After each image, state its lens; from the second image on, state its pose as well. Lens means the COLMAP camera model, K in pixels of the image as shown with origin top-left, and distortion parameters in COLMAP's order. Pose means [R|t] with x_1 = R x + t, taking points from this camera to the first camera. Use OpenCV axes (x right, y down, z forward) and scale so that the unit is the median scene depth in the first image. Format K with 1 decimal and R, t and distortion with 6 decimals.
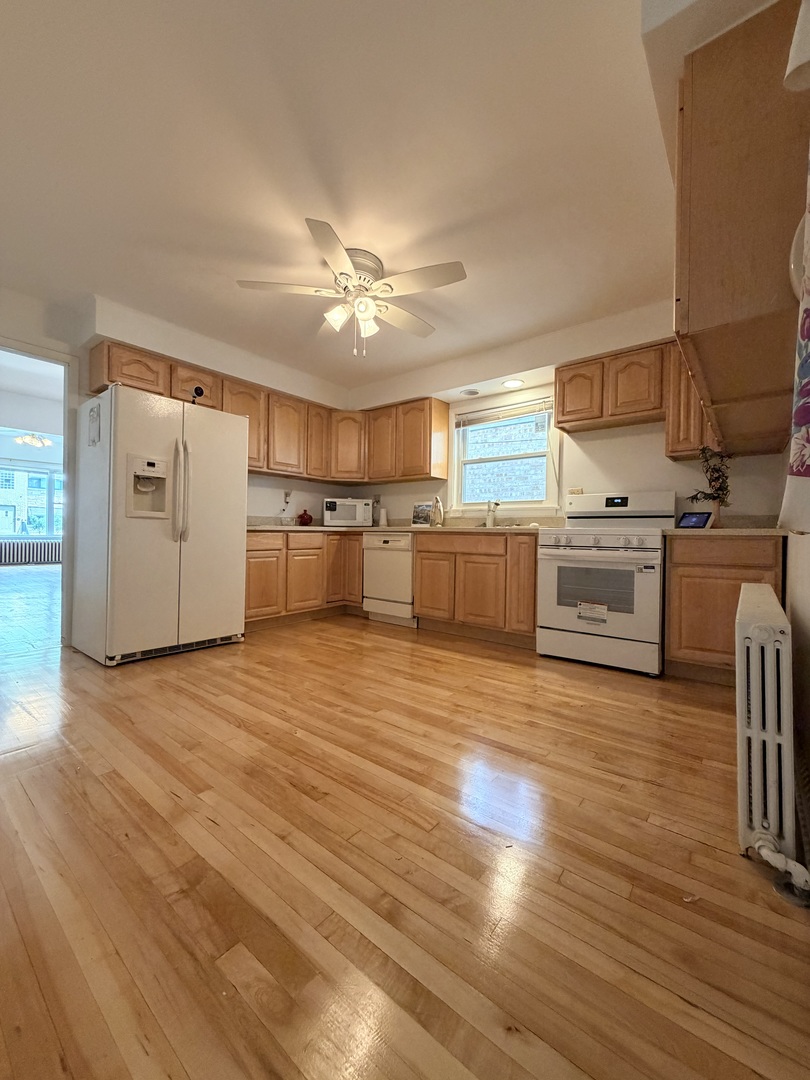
lens RADIAL K [[428.4, 0, 403.7], [0, 428.4, 535.8], [0, 0, 1]] dist [-0.000575, -0.000270]
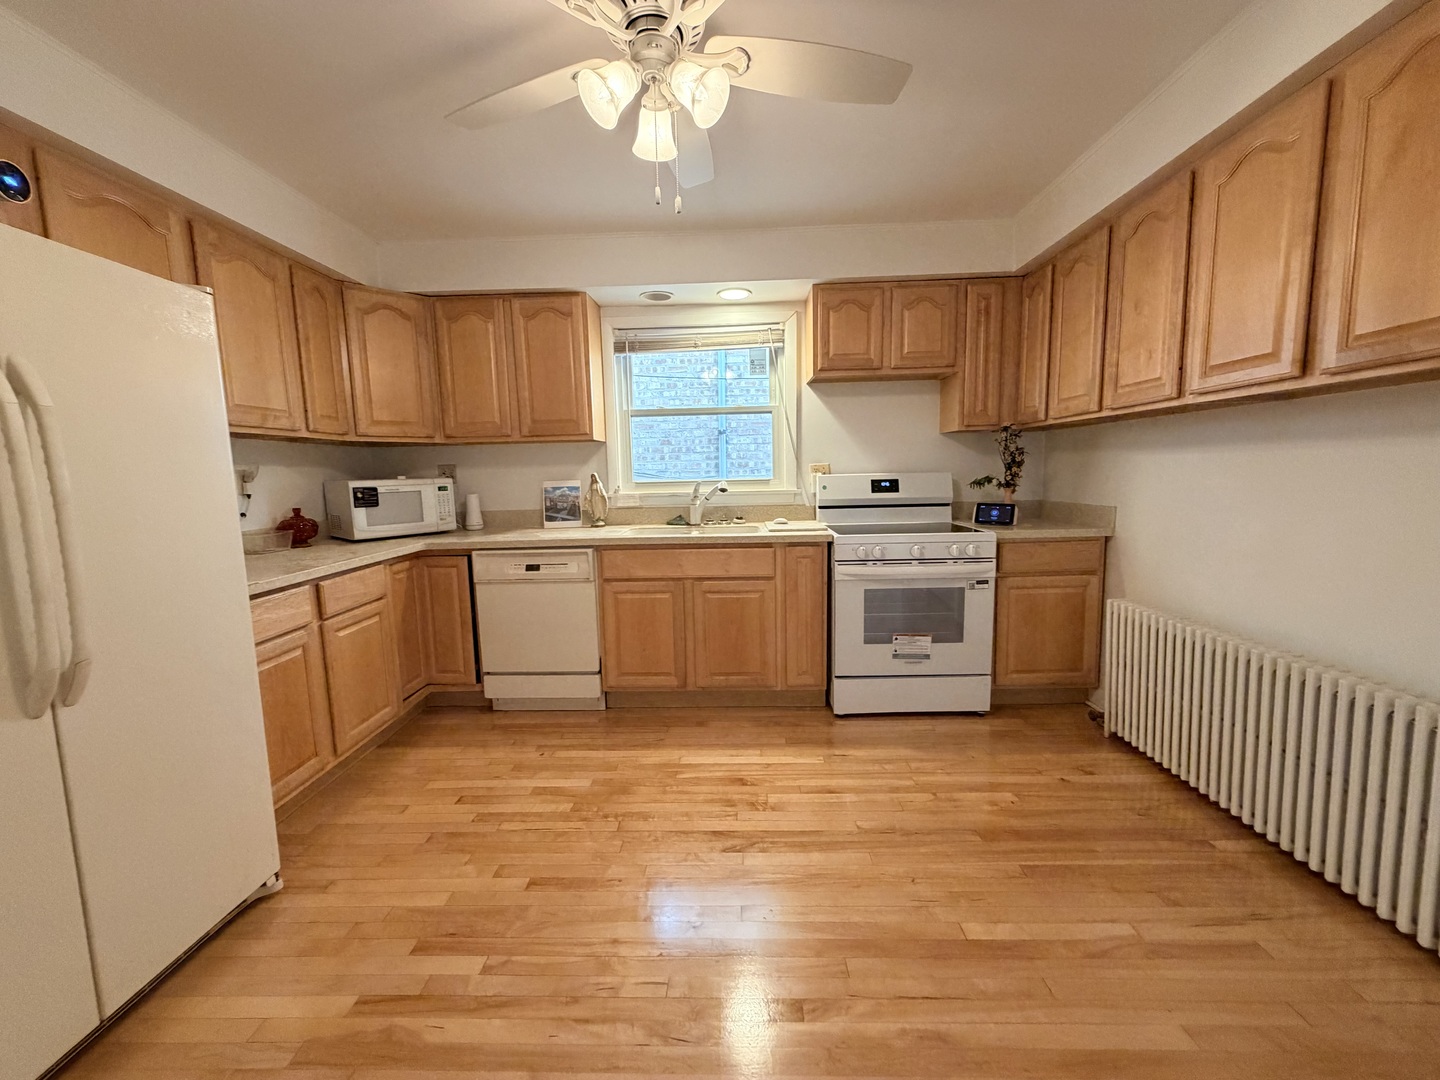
lens RADIAL K [[571.2, 0, 717.0], [0, 571.2, 542.3], [0, 0, 1]] dist [-0.000575, -0.000270]
pose [[0.799714, -0.108545, 0.590487, -0.301111], [0.039868, 0.990951, 0.128165, -0.108207], [-0.599055, -0.078953, 0.796806, 0.336852]]
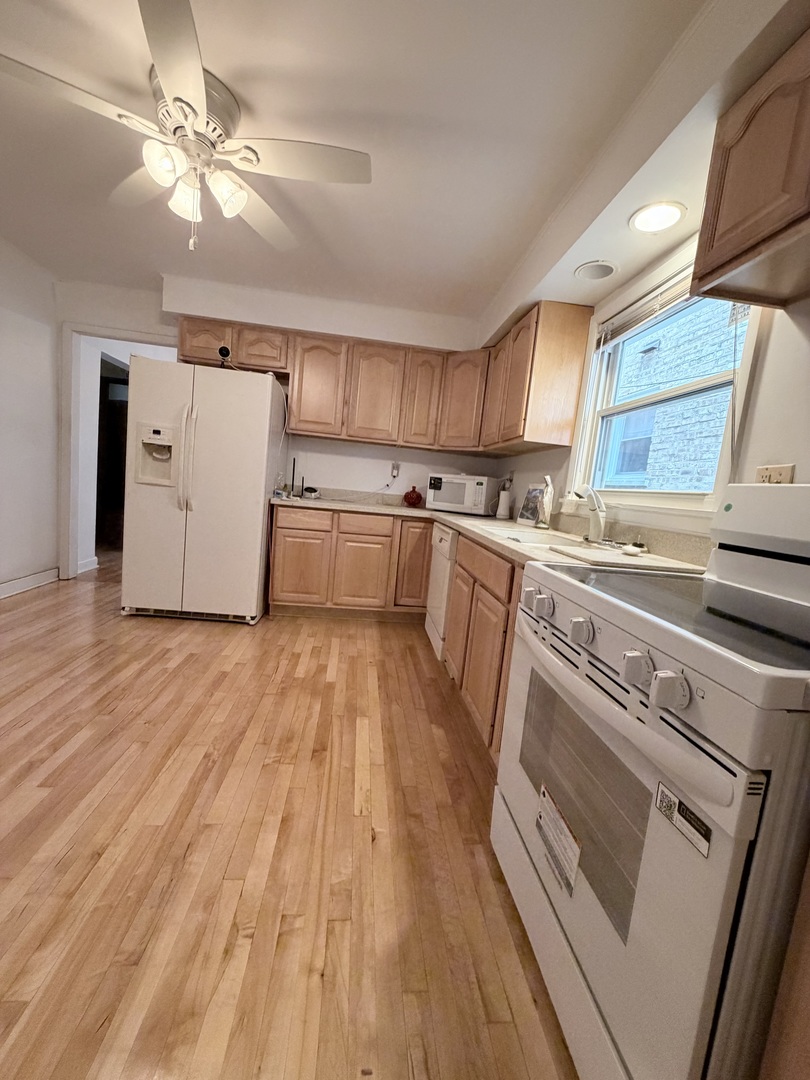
lens RADIAL K [[428.4, 0, 406.3], [0, 428.4, 538.1], [0, 0, 1]] dist [-0.000575, -0.000270]
pose [[0.702983, 0.138826, -0.697526, 0.434568], [-0.093209, 0.990288, 0.103155, -0.059198], [0.705072, -0.007500, 0.709096, 0.530032]]
